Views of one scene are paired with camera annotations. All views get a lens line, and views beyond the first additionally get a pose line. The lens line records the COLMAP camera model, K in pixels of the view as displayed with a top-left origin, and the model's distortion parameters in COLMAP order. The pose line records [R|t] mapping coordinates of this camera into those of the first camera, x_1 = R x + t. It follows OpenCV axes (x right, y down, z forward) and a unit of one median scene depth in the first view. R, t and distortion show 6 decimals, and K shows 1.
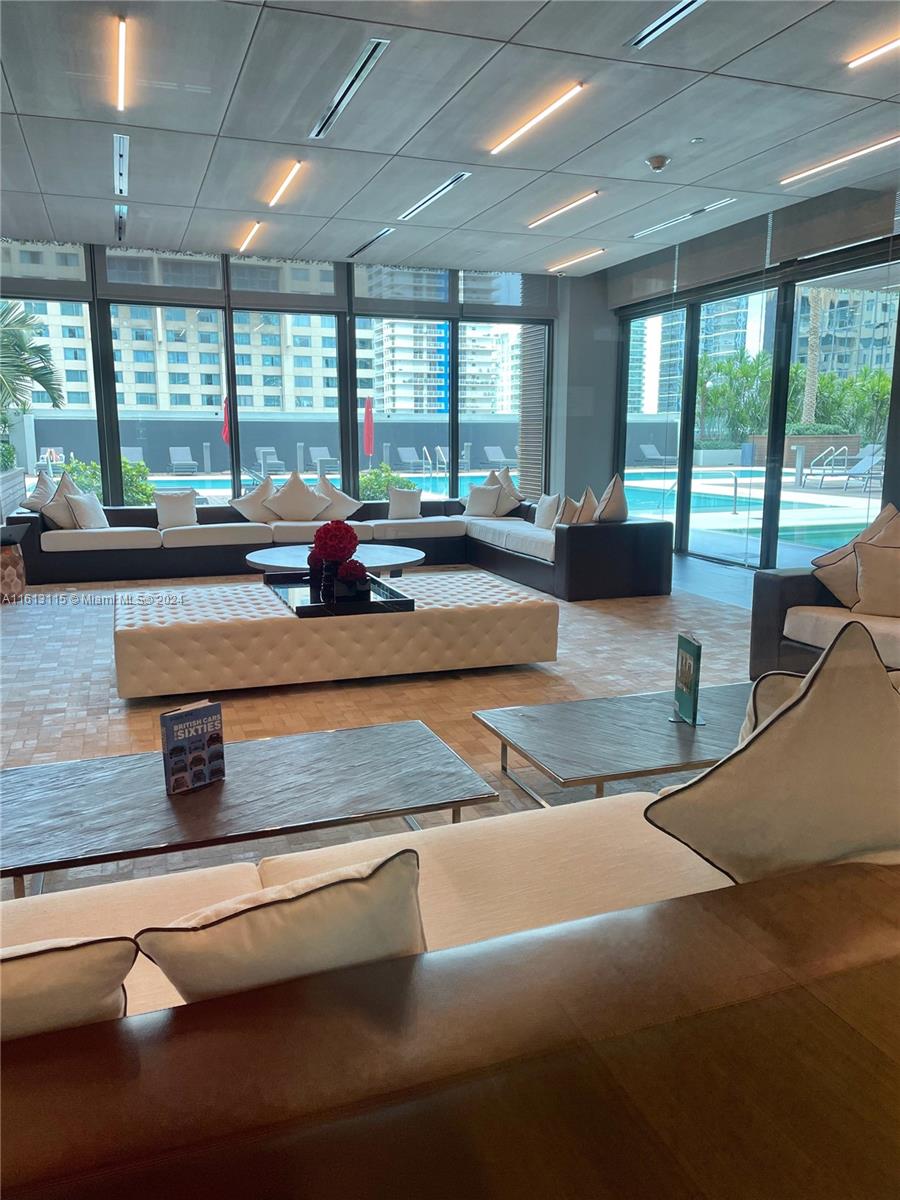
lens RADIAL K [[917.6, 0, 458.6], [0, 917.6, 601.3], [0, 0, 1]] dist [0.044110, -0.007690]
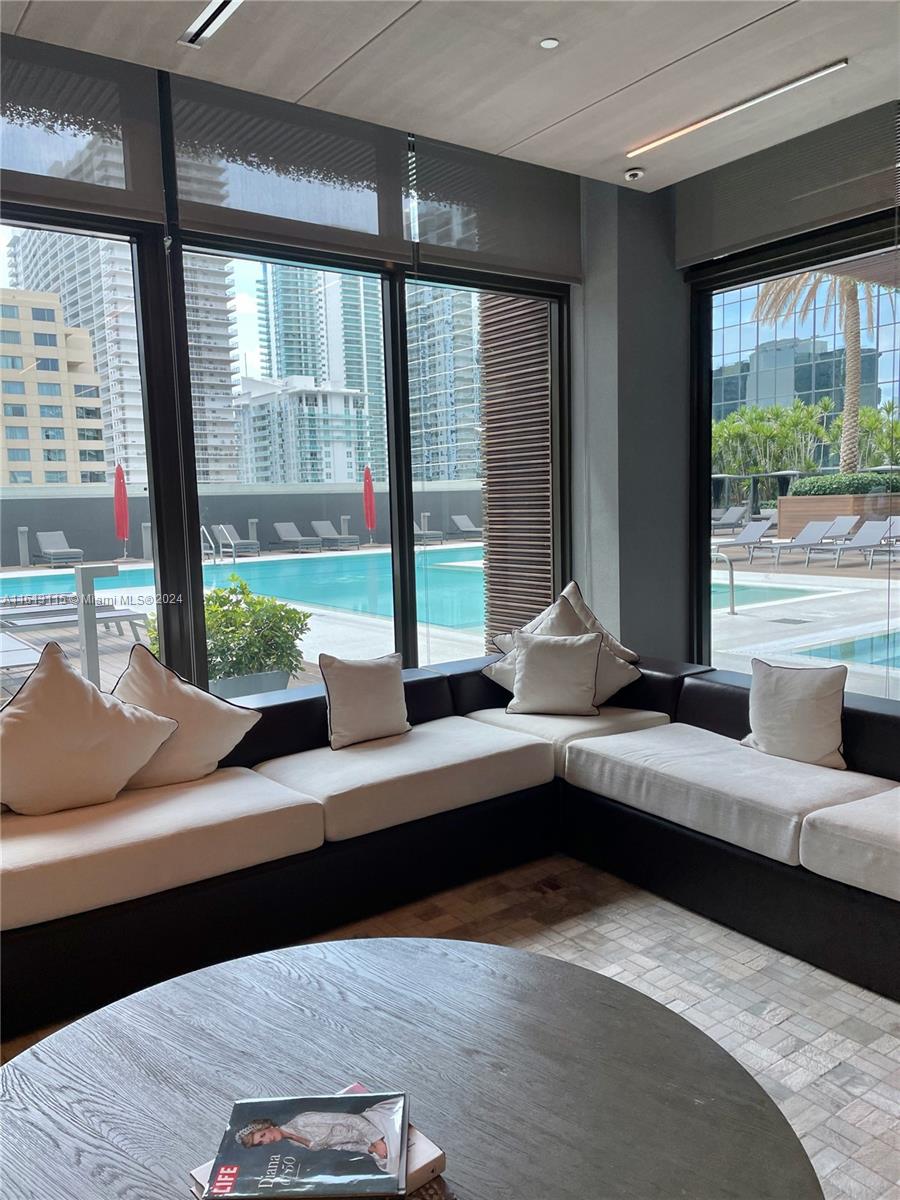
lens RADIAL K [[917.6, 0, 467.9], [0, 917.6, 598.4], [0, 0, 1]] dist [0.044110, -0.007690]
pose [[0.959667, -0.056066, 0.275491, -0.018748], [0.077417, 0.994729, -0.067242, -0.018255], [-0.270269, 0.085858, 0.958949, 0.095724]]
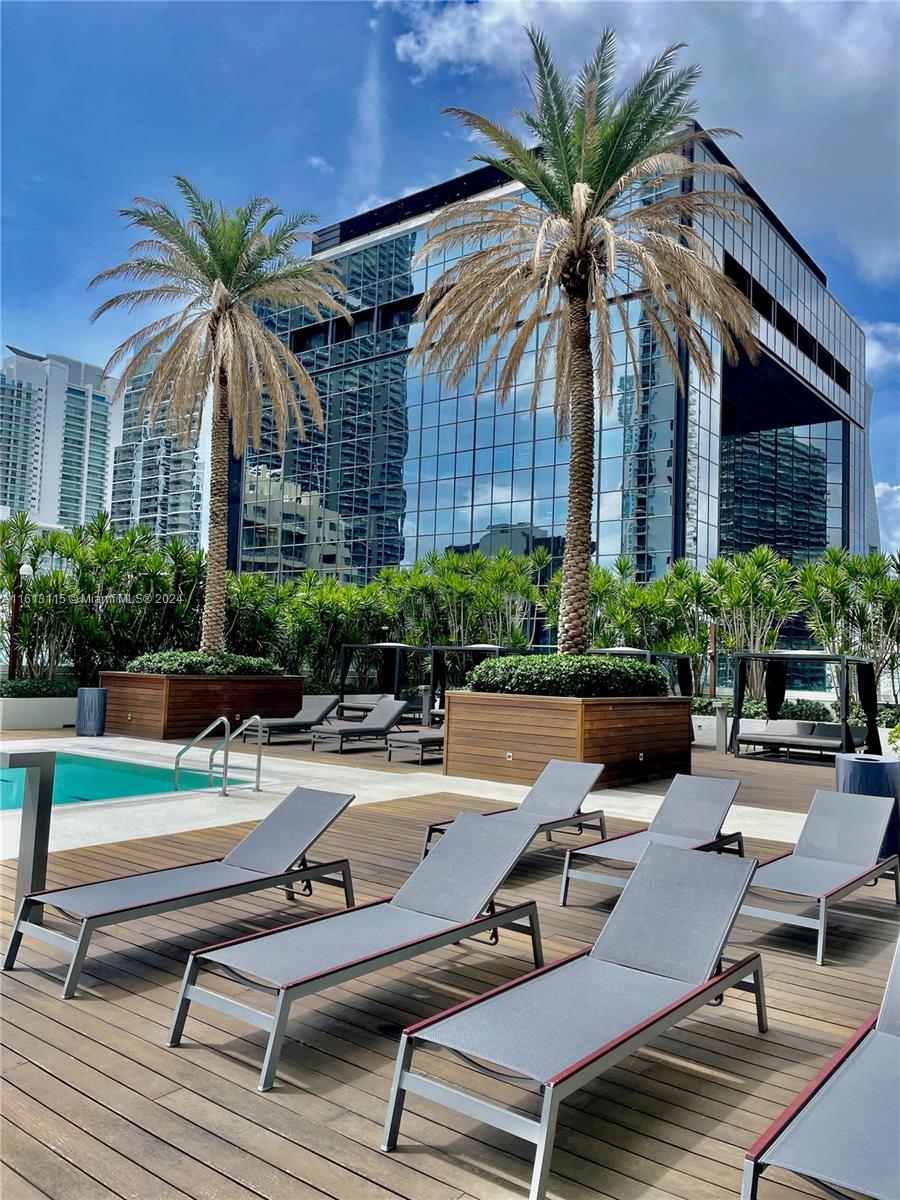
lens RADIAL K [[917.6, 0, 453.2], [0, 917.6, 601.3], [0, 0, 1]] dist [0.044110, -0.007690]
pose [[0.851175, 0.067643, 0.520506, 0.124968], [0.057499, 0.973677, -0.220562, -0.054866], [-0.521724, 0.217665, 0.824880, 0.276197]]
